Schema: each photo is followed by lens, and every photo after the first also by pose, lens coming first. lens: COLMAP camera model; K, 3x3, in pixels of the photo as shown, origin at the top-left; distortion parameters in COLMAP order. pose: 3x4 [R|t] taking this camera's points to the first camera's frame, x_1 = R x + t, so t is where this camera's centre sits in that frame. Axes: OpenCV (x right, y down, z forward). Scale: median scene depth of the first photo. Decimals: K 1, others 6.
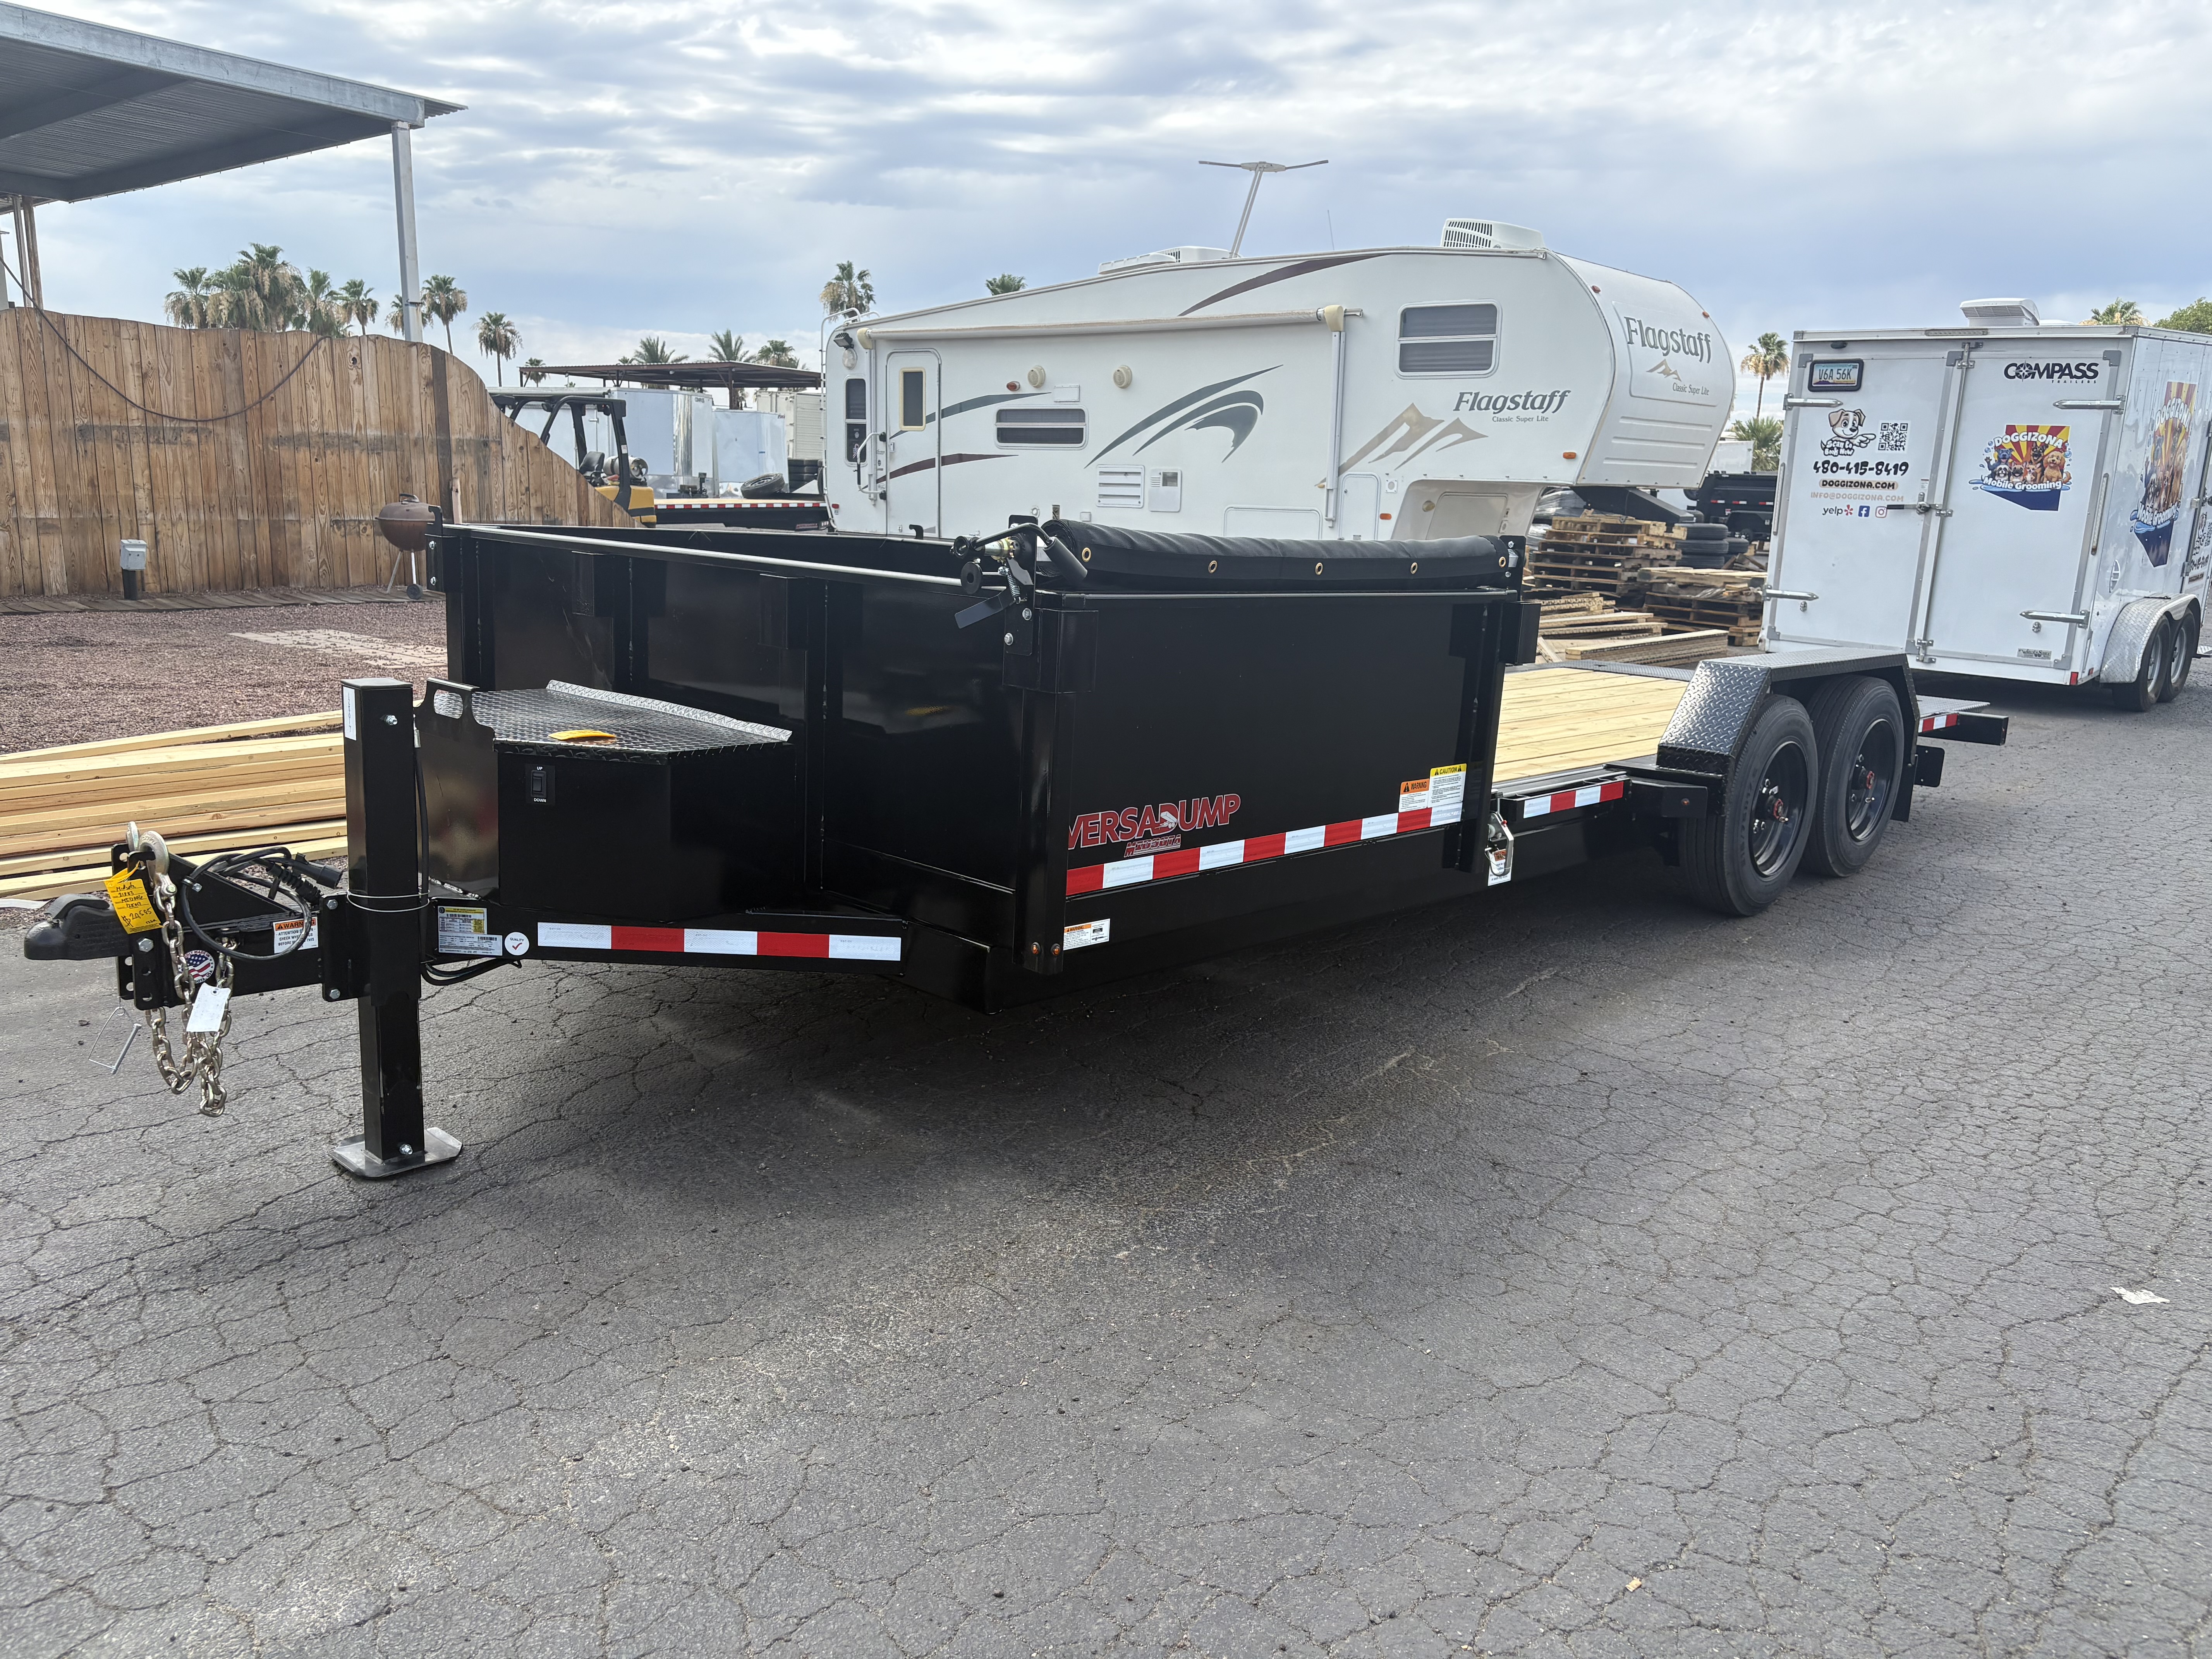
lens RADIAL K [[1661.4, 0, 1109.2], [0, 1661.4, 829.4], [0, 0, 1]] dist [0.021512, 0.007970]
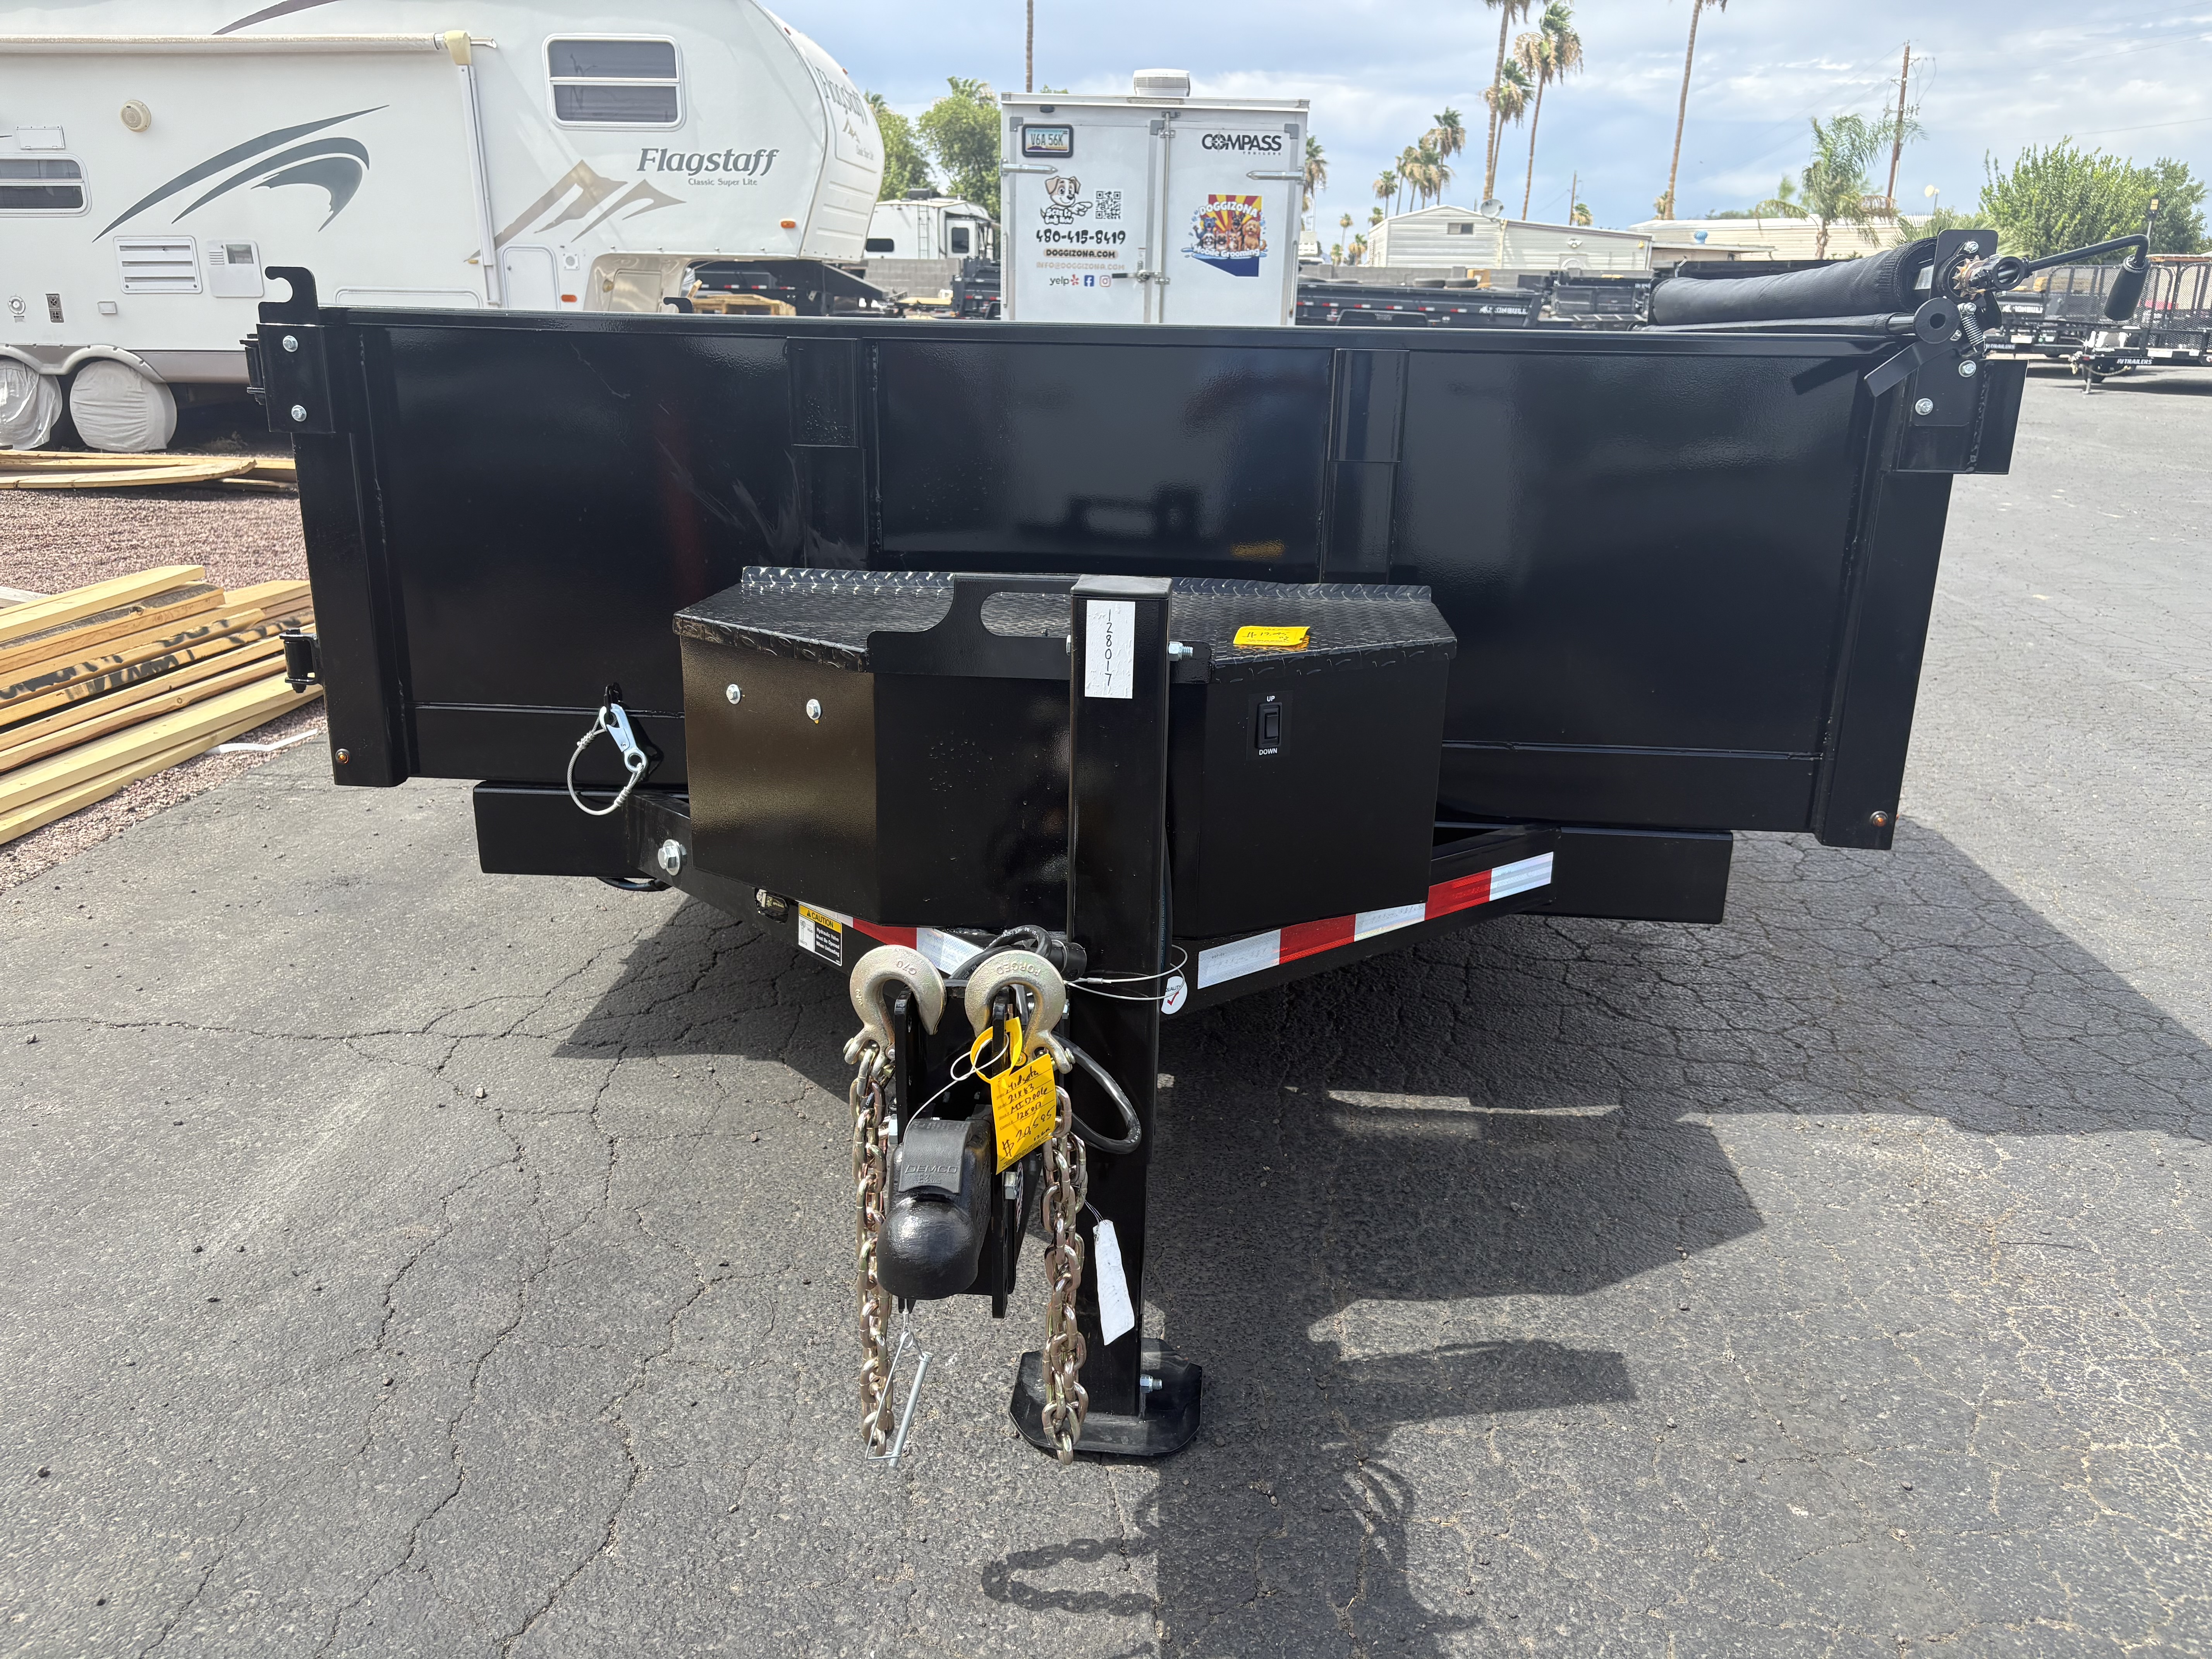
lens RADIAL K [[1661.4, 0, 1100.5], [0, 1661.4, 839.5], [0, 0, 1]] dist [0.021512, 0.007970]
pose [[0.788020, -0.212629, 0.577765, -0.206696], [0.139571, 0.975731, 0.168727, -0.026624], [-0.599620, -0.052321, 0.798573, 0.157886]]
